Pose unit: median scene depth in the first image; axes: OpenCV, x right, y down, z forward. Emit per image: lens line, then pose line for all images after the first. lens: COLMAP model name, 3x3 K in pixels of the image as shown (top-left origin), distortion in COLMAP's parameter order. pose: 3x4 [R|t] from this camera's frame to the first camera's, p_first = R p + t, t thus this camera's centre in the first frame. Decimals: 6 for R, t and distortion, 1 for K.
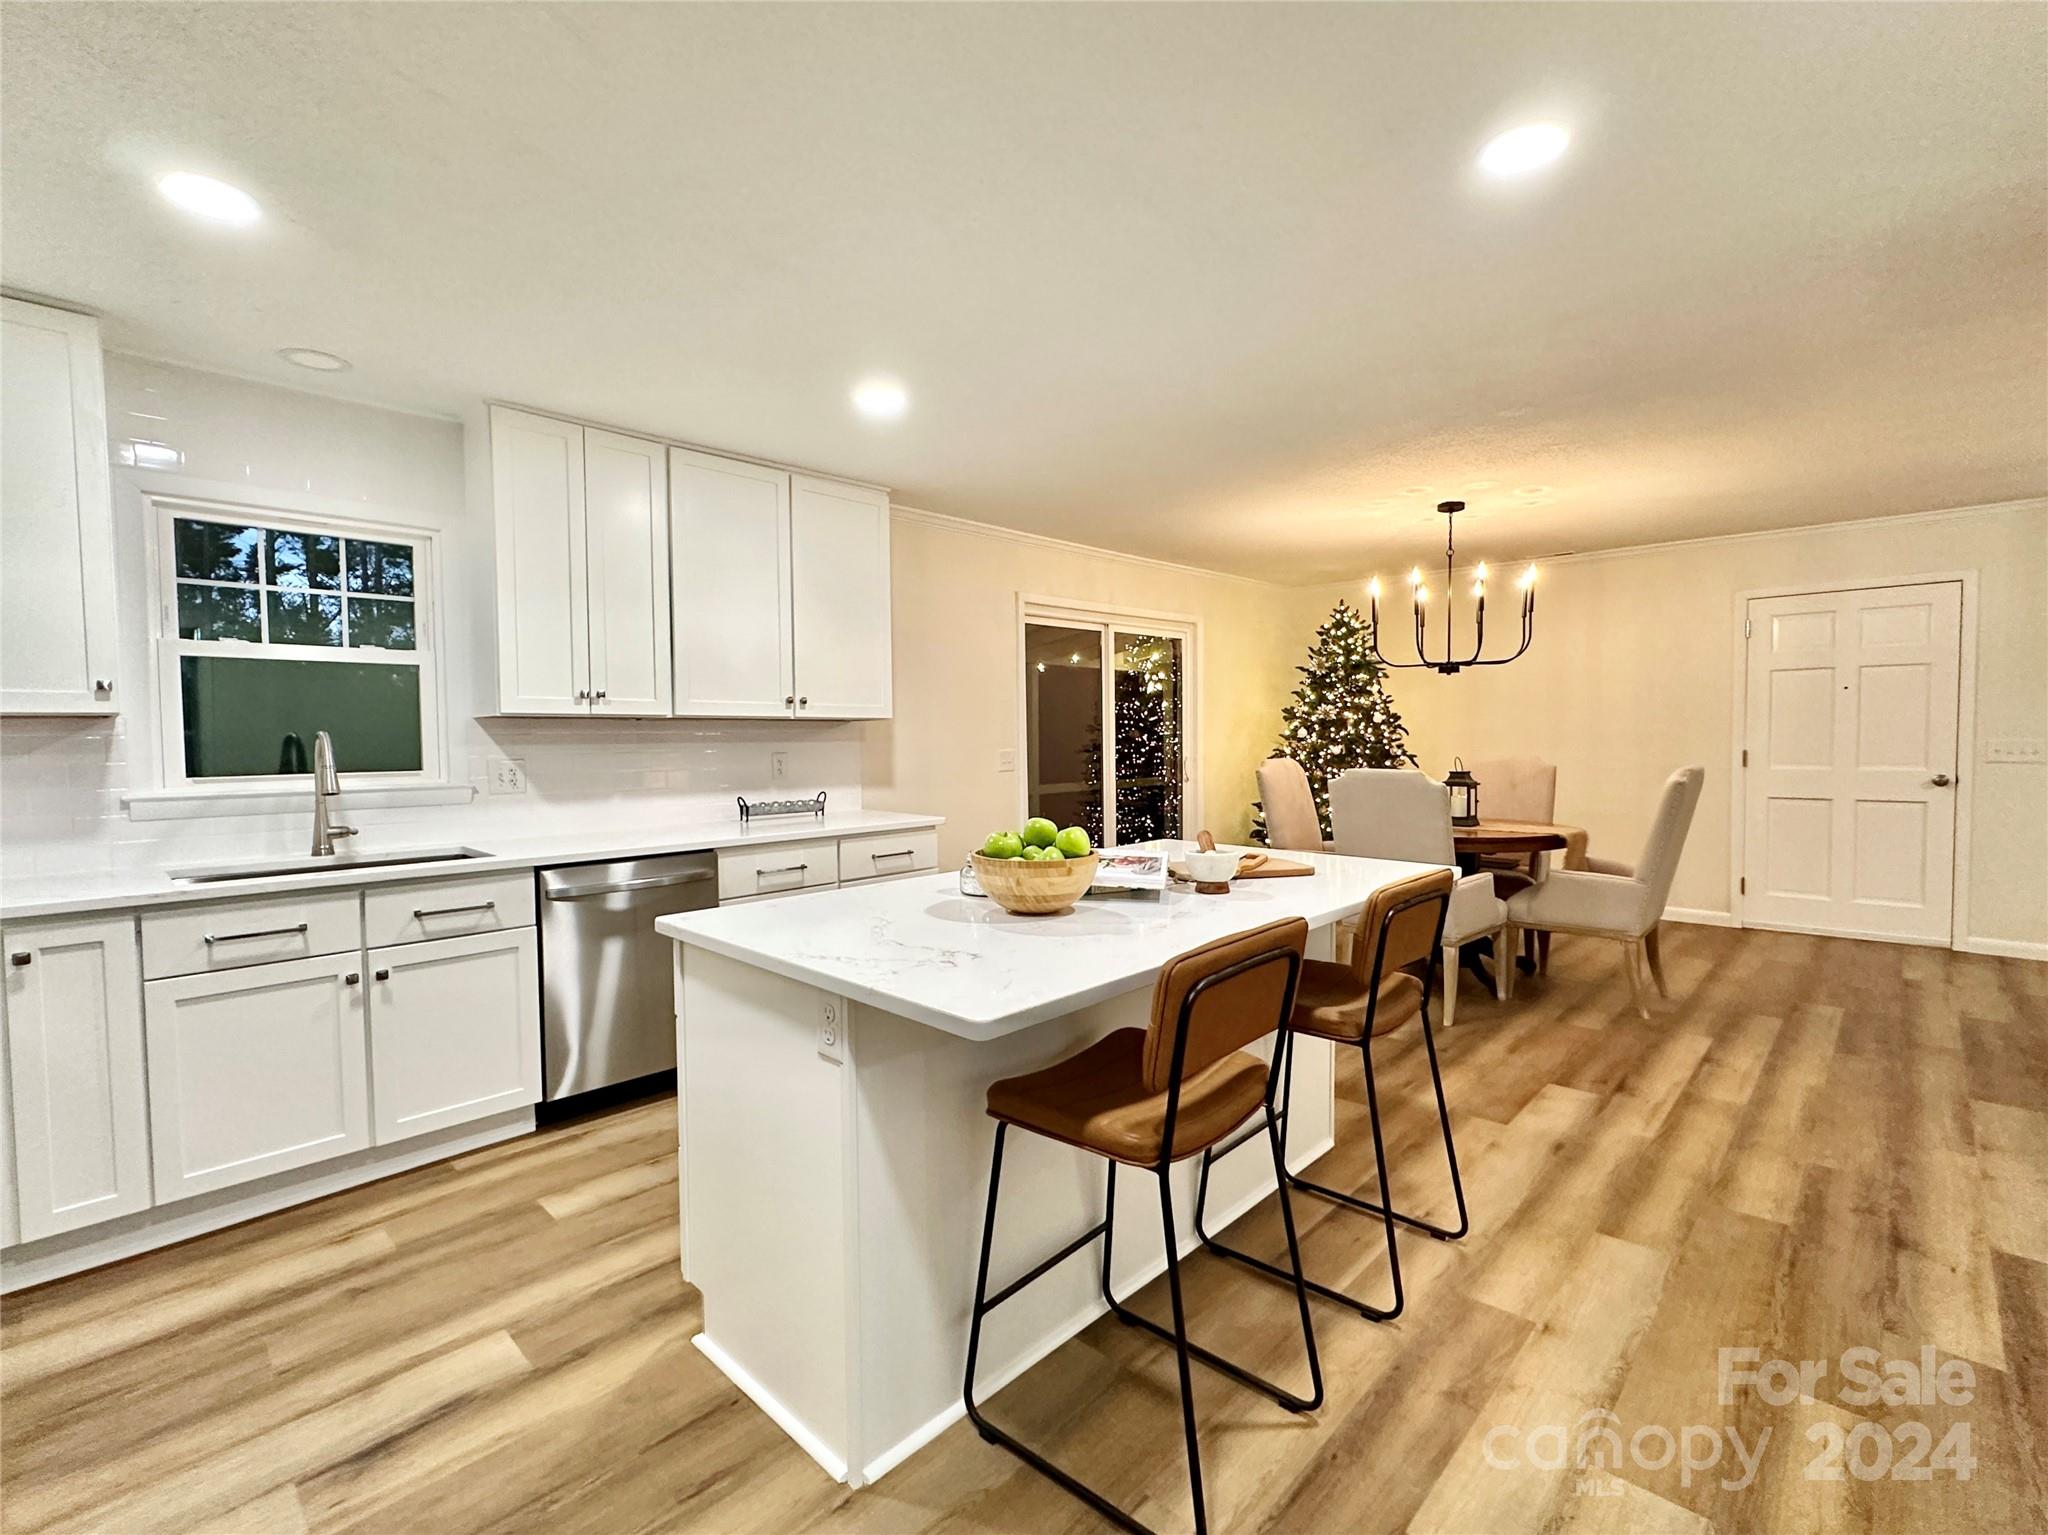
lens RADIAL K [[911.6, 0, 1030.9], [0, 911.6, 771.8], [0, 0, 1]] dist [-0.001029, -0.000191]
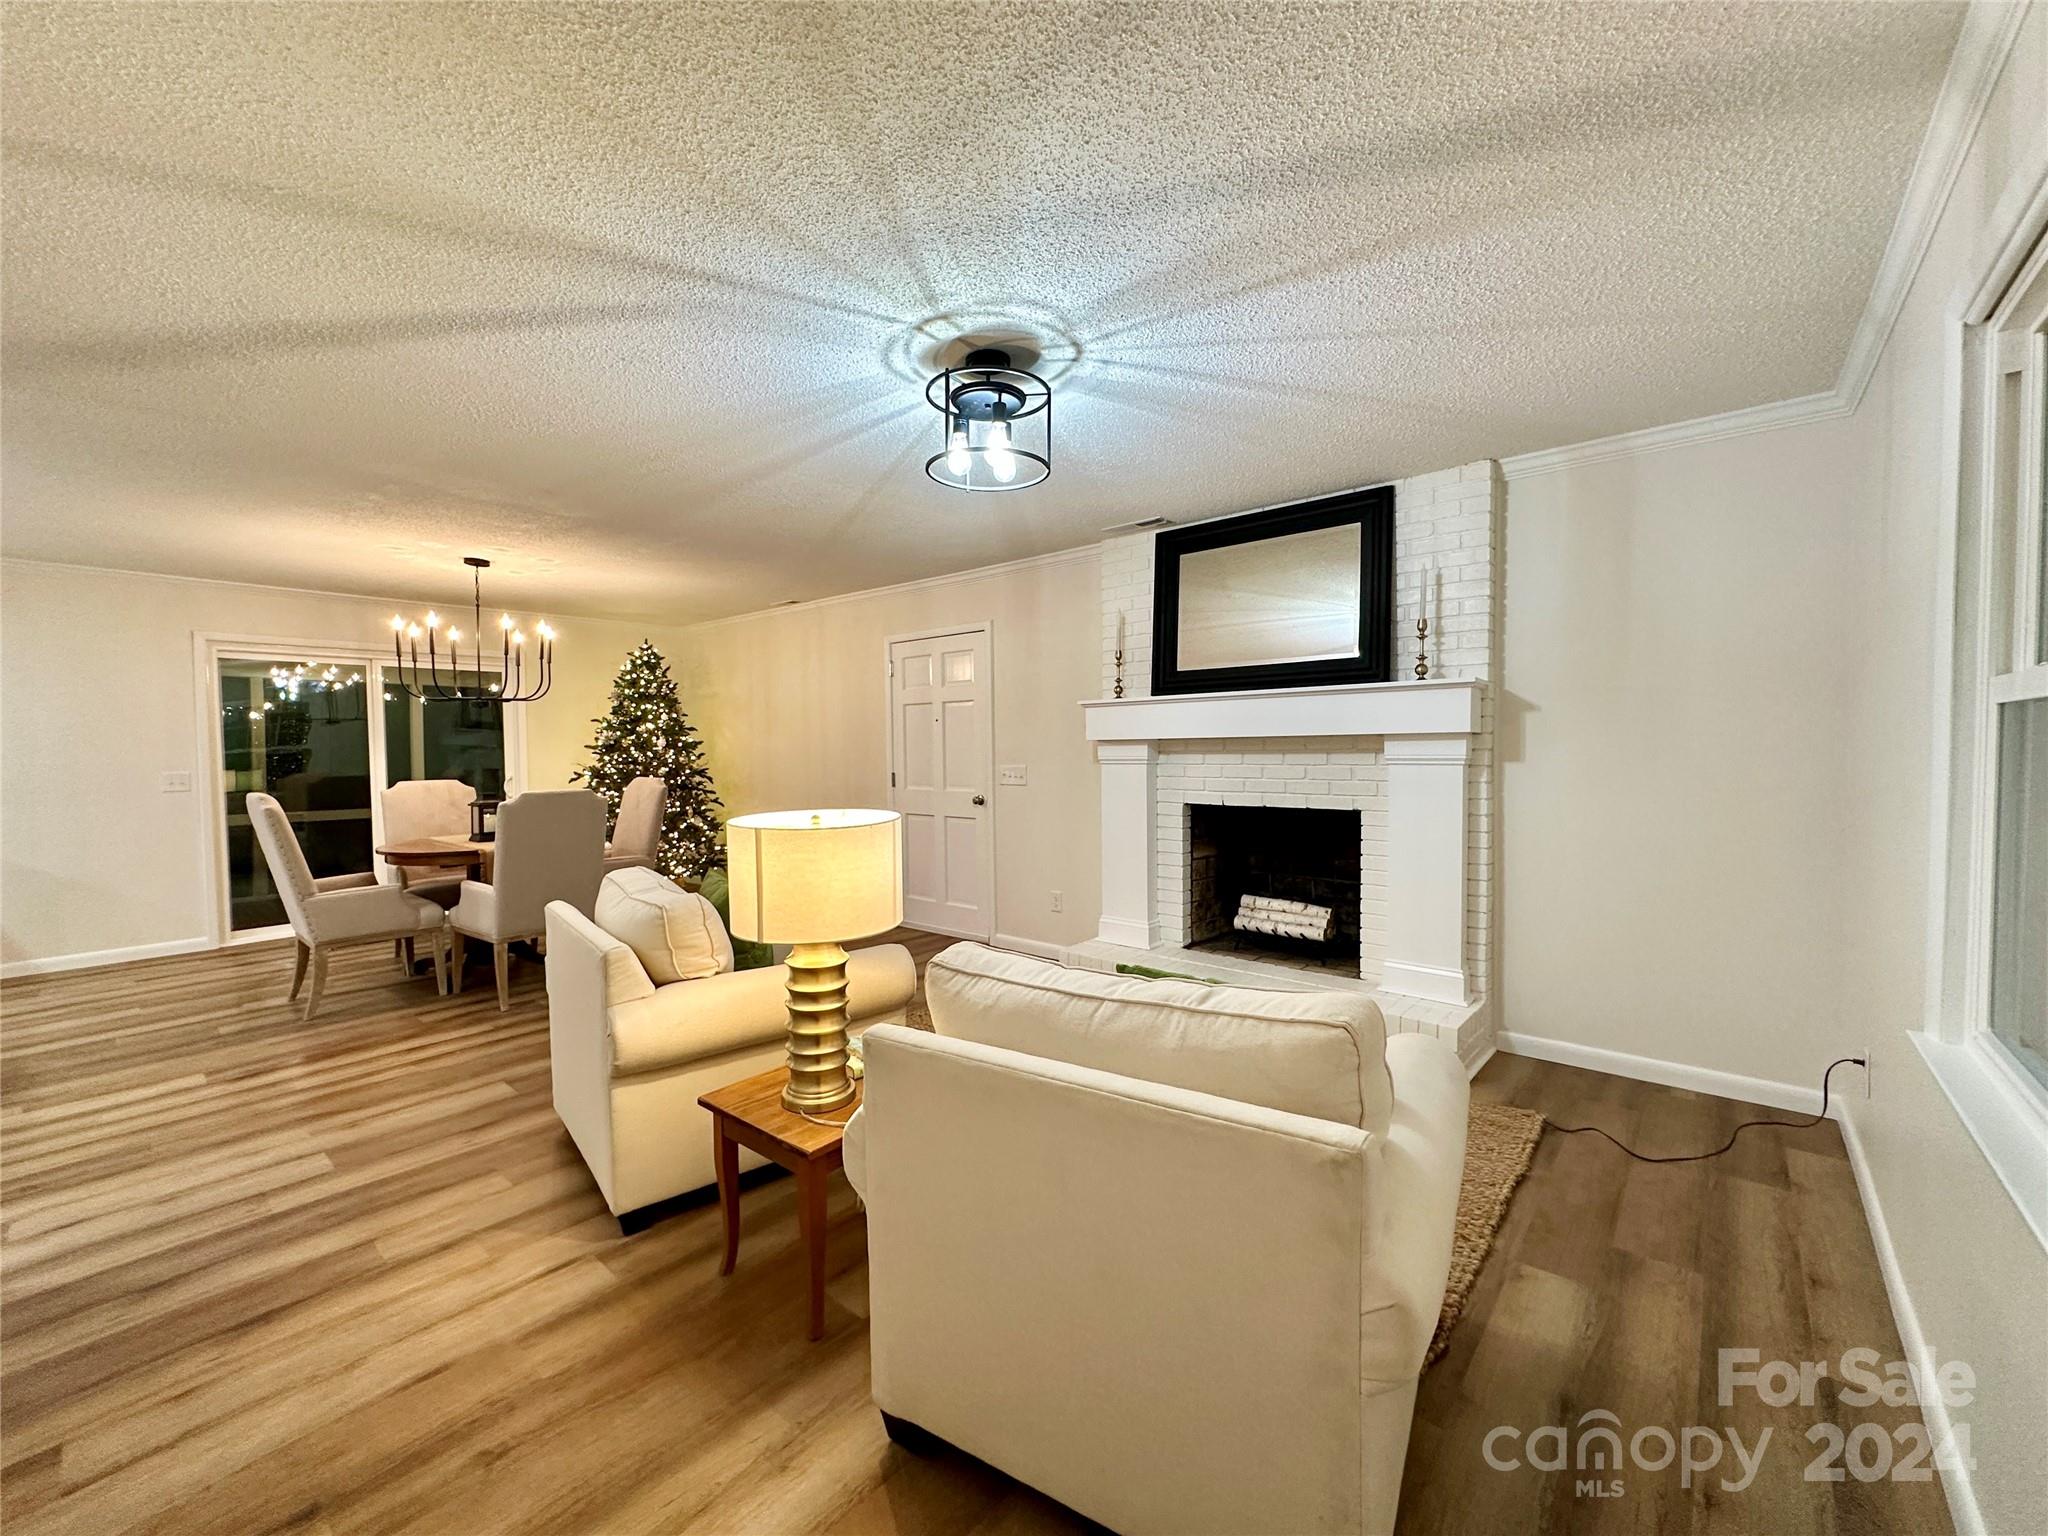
lens RADIAL K [[817.0, 0, 1015.0], [0, 817.0, 768.6], [0, 0, 1]] dist [0.000601, 0.000634]
pose [[0.998830, -0.000498, 0.048365, 1.365472], [0.001240, 0.999882, -0.015302, -0.019788], [-0.048352, 0.015344, 0.998713, -0.068961]]
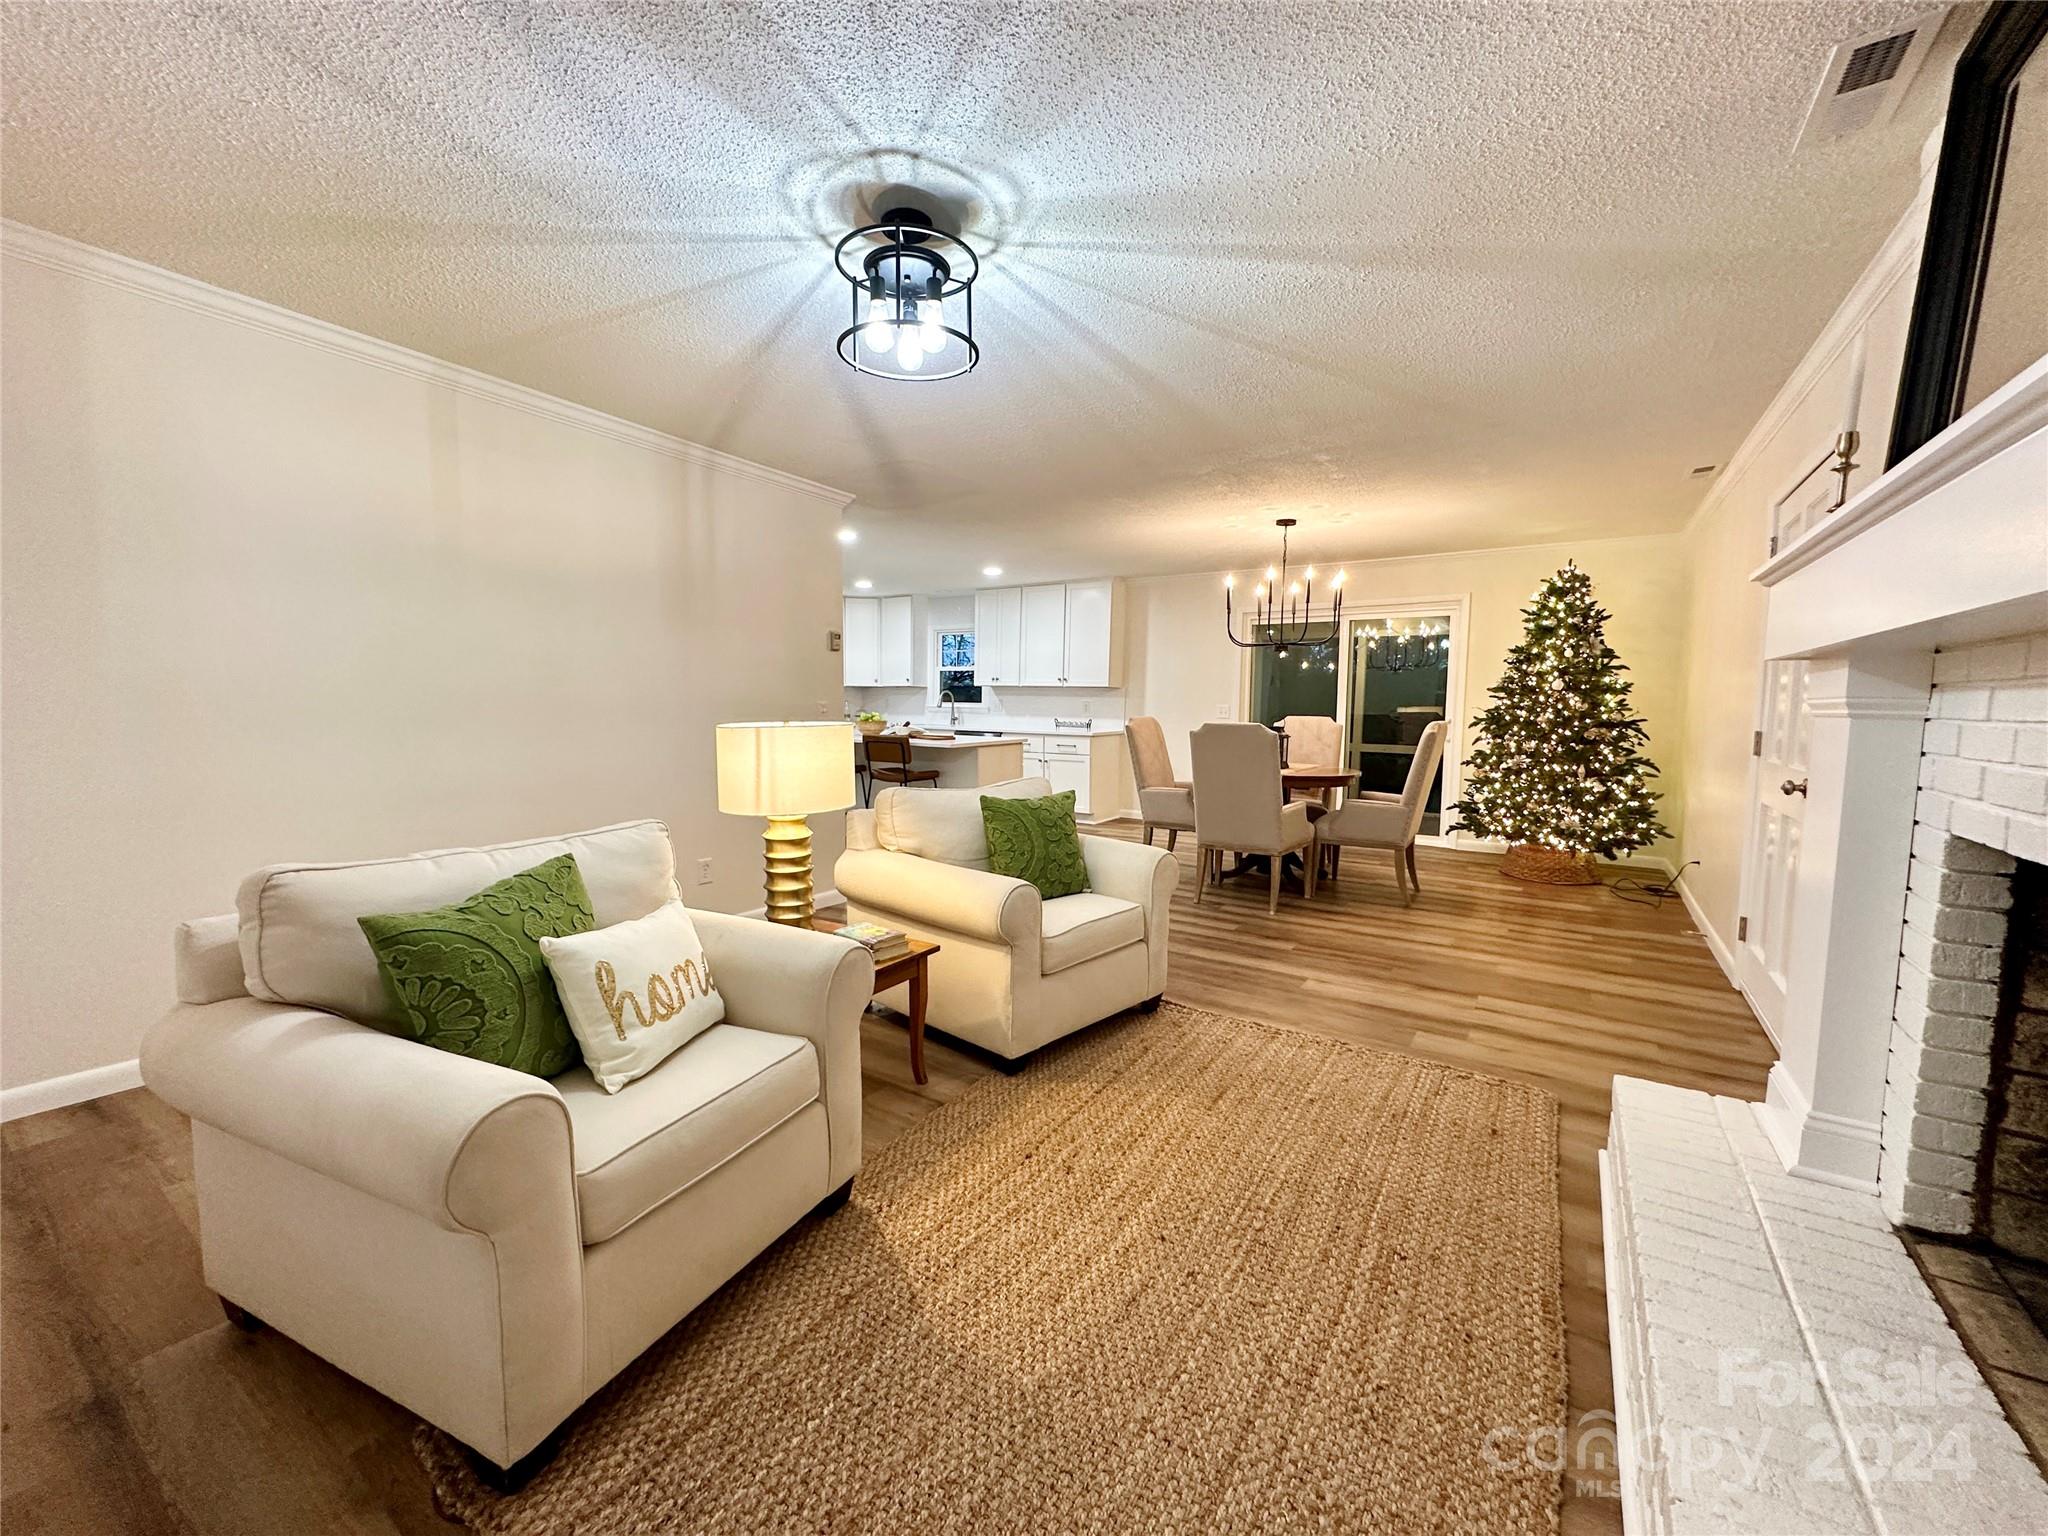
lens RADIAL K [[817.0, 0, 1023.1], [0, 817.0, 766.8], [0, 0, 1]] dist [0.000601, 0.000634]
pose [[0.176579, 0.093750, -0.979812, 1.960896], [-0.057920, 0.994718, 0.084738, -0.026612], [0.982581, 0.041788, 0.181077, 0.547592]]
